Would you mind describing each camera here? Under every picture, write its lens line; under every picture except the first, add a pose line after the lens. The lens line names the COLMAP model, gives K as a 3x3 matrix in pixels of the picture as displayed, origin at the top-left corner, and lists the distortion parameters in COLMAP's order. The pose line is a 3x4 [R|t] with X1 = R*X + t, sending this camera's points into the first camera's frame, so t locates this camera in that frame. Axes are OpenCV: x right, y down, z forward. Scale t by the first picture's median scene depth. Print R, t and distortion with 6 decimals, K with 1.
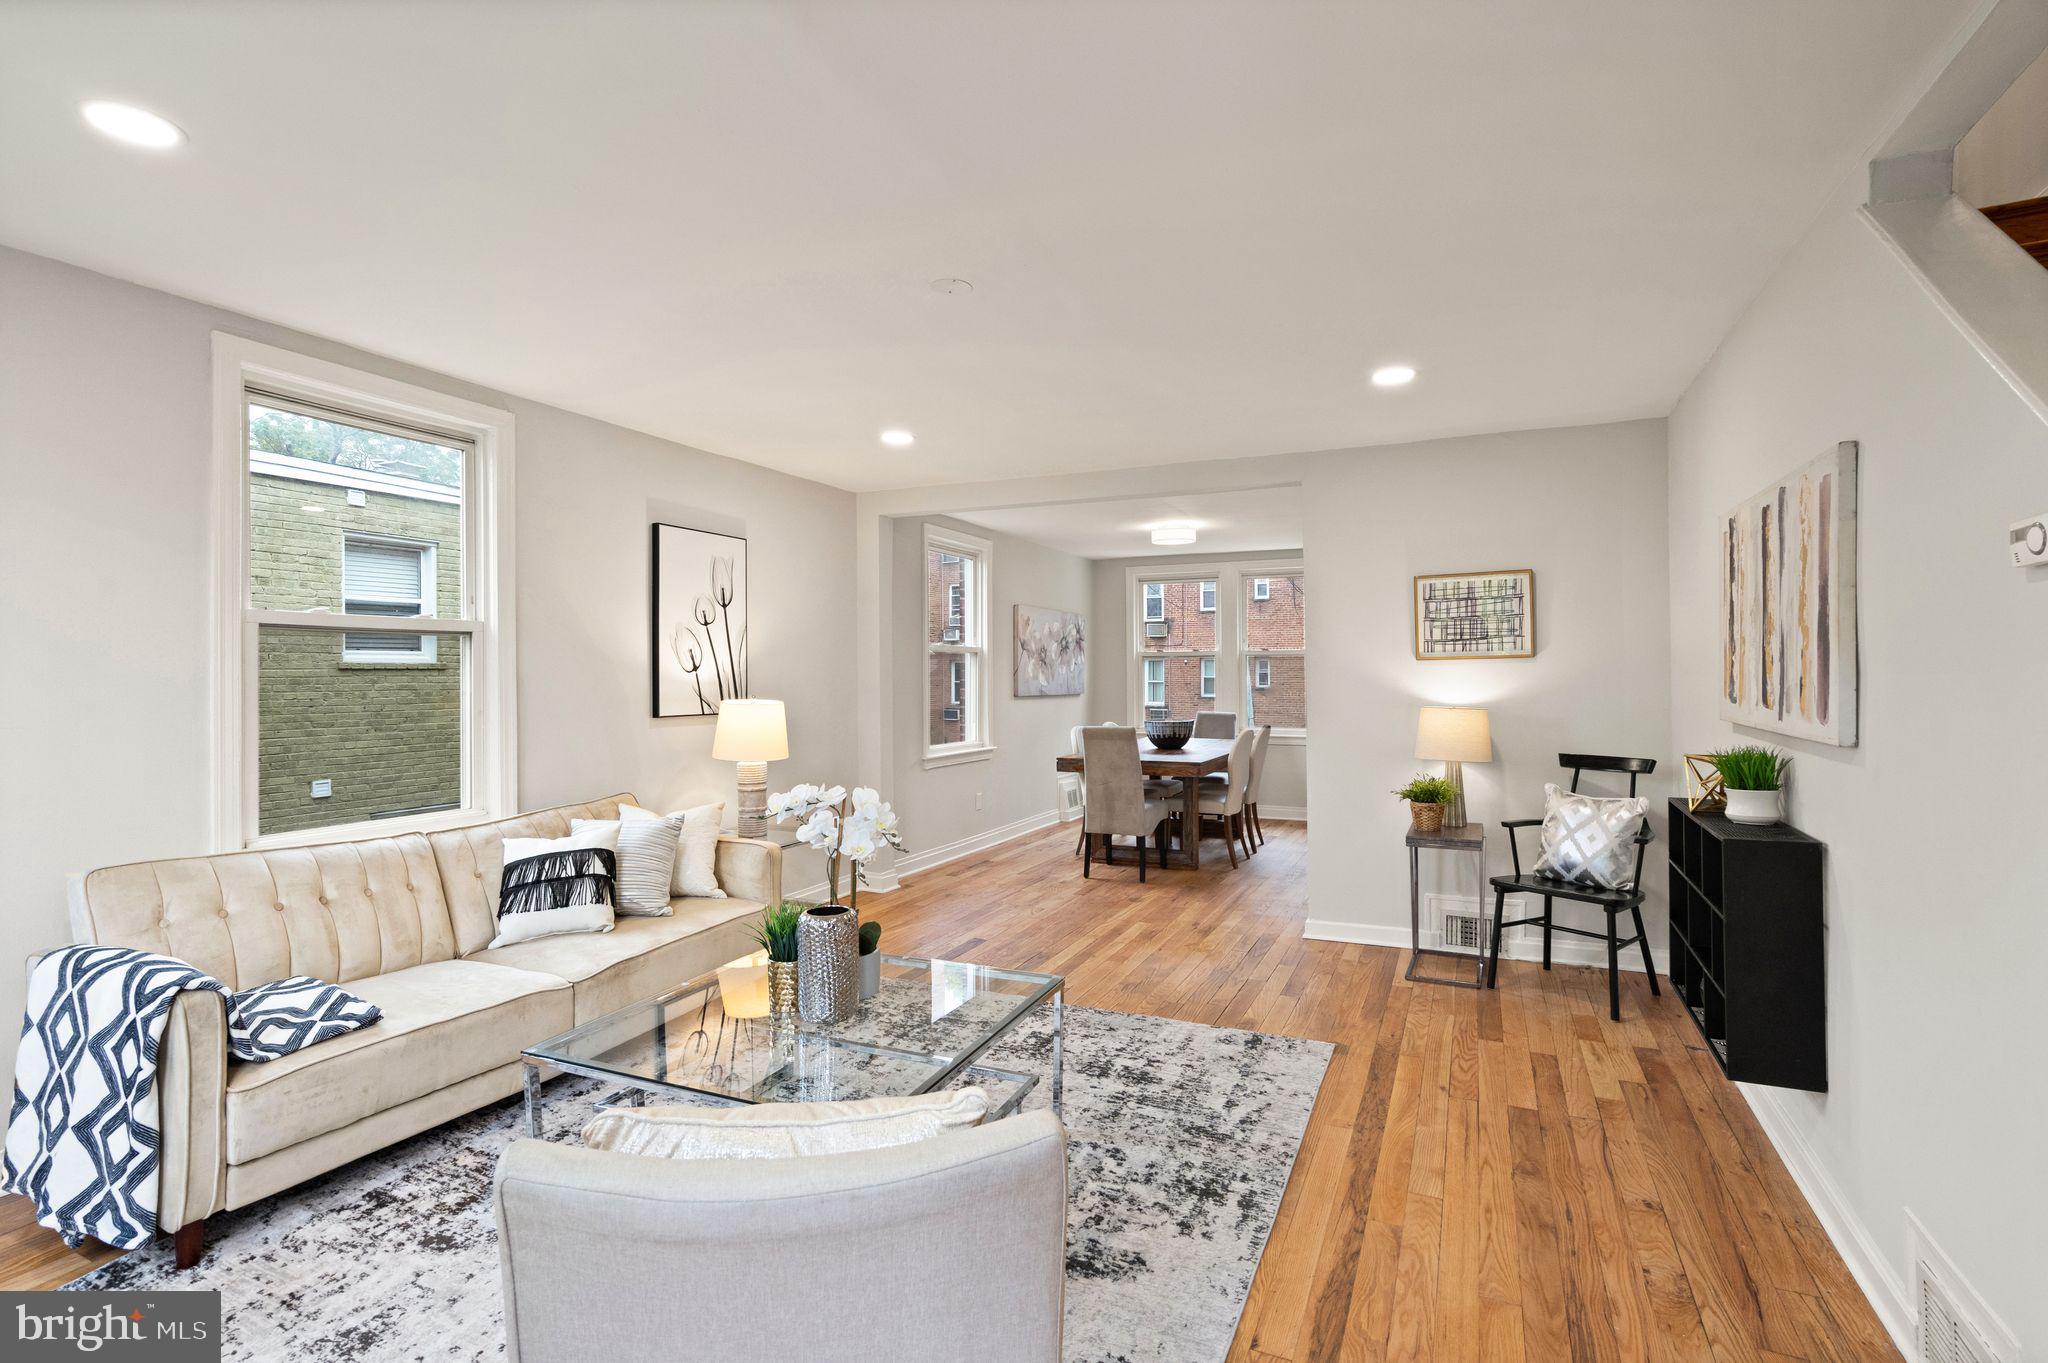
lens RADIAL K [[947.5, 0, 1028.4], [0, 947.5, 673.8], [0, 0, 1]] dist [-0.000825, 0.001153]
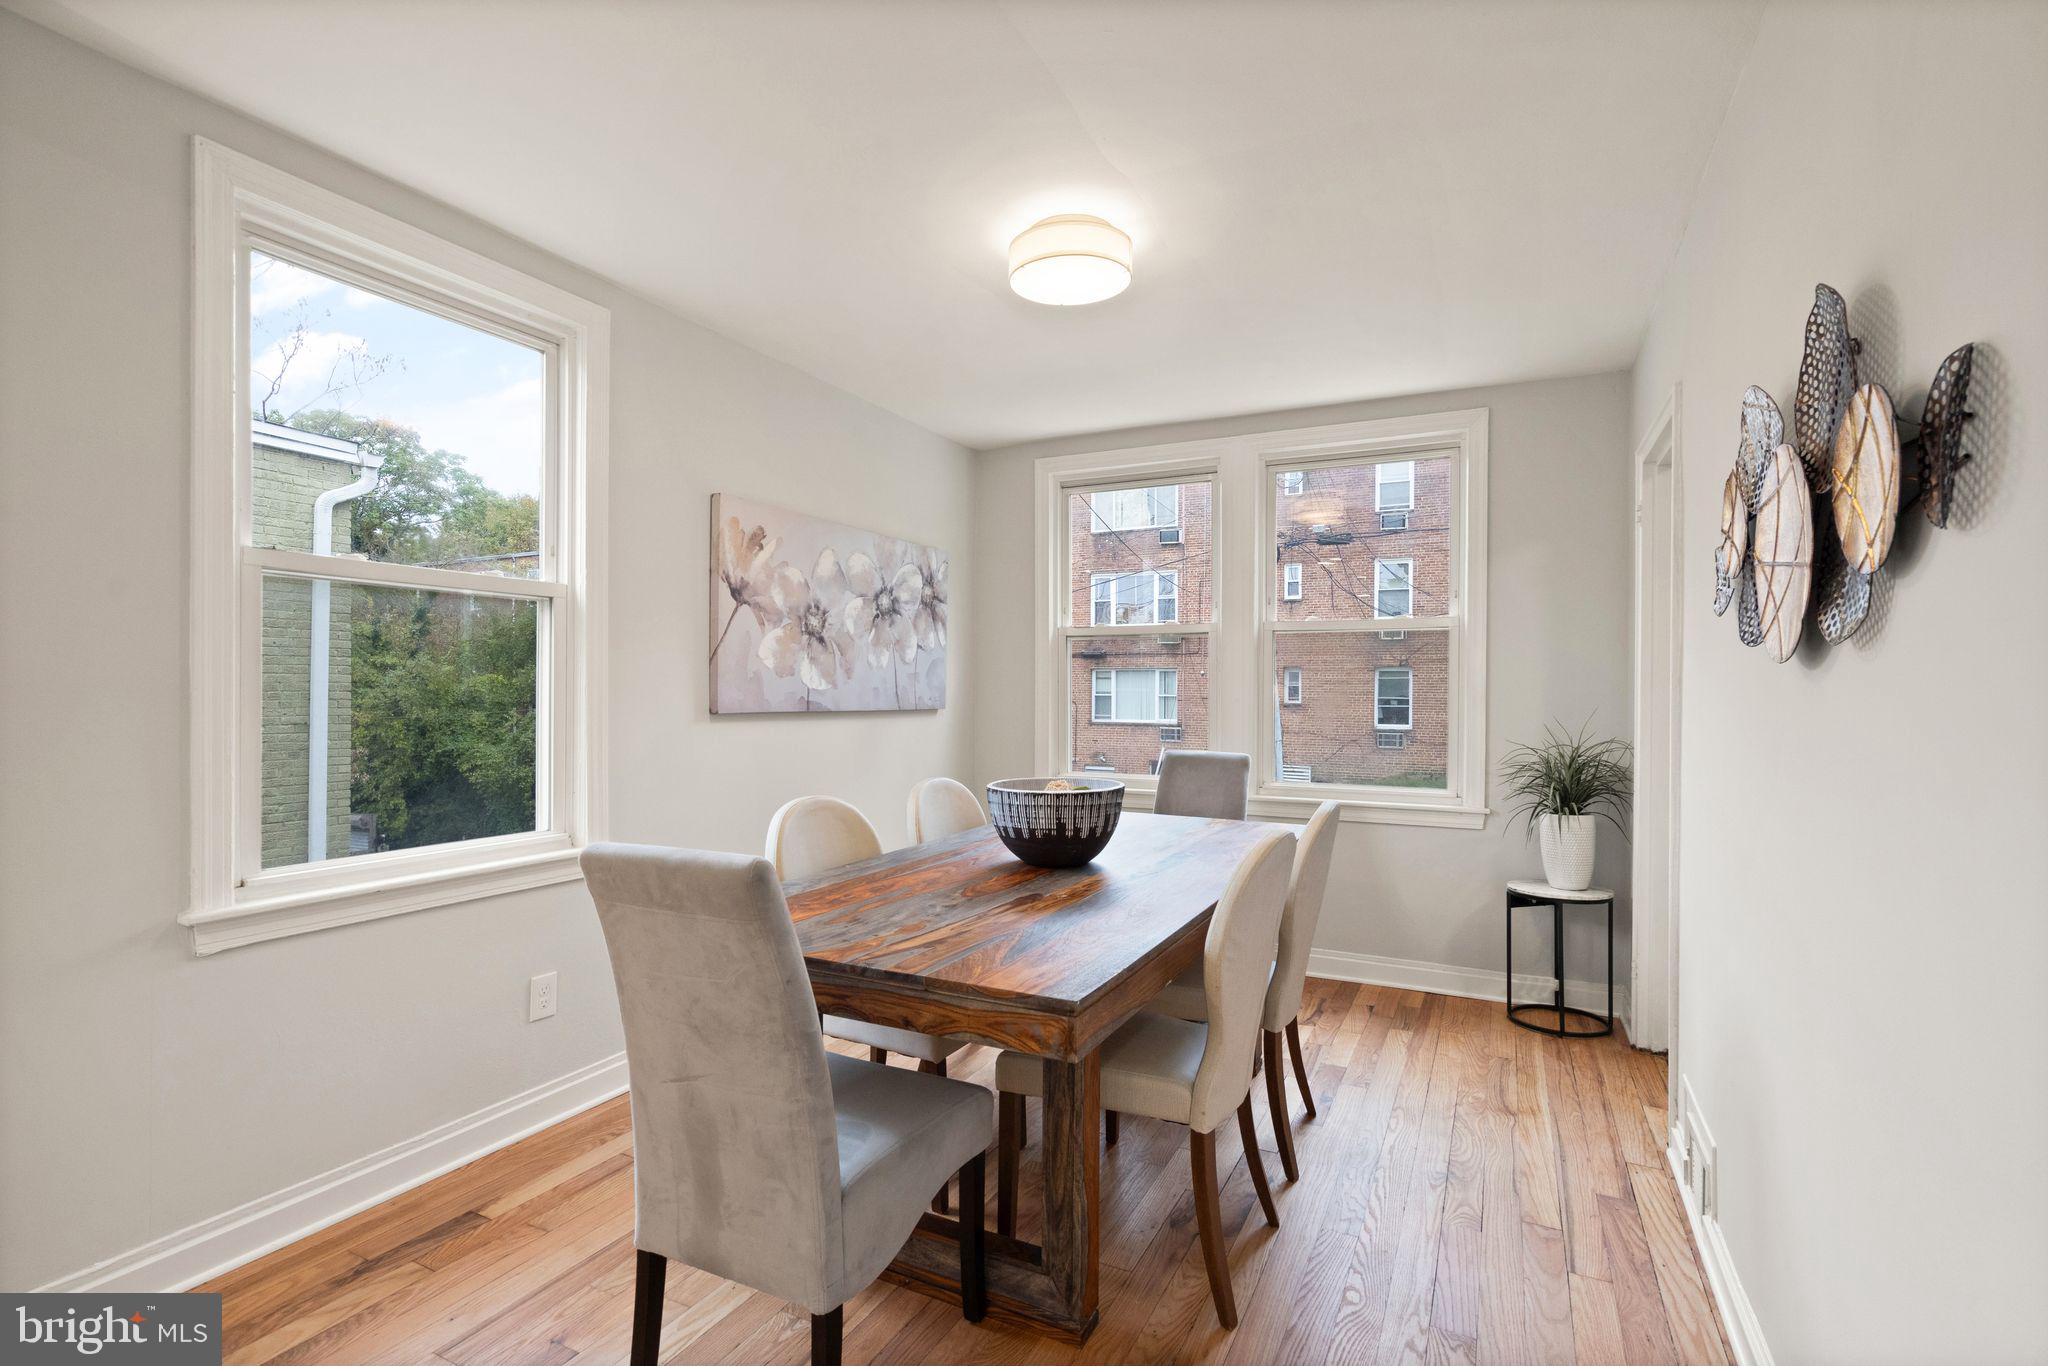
lens RADIAL K [[955.4, 0, 1024.0], [0, 955.4, 683.0], [0, 0, 1]] dist [0.000278, 0.000218]
pose [[0.999498, 0.012053, -0.029283, 0.124682], [-0.012172, 0.999918, -0.003899, 0.009556], [0.029233, 0.004254, 0.999564, 0.540941]]
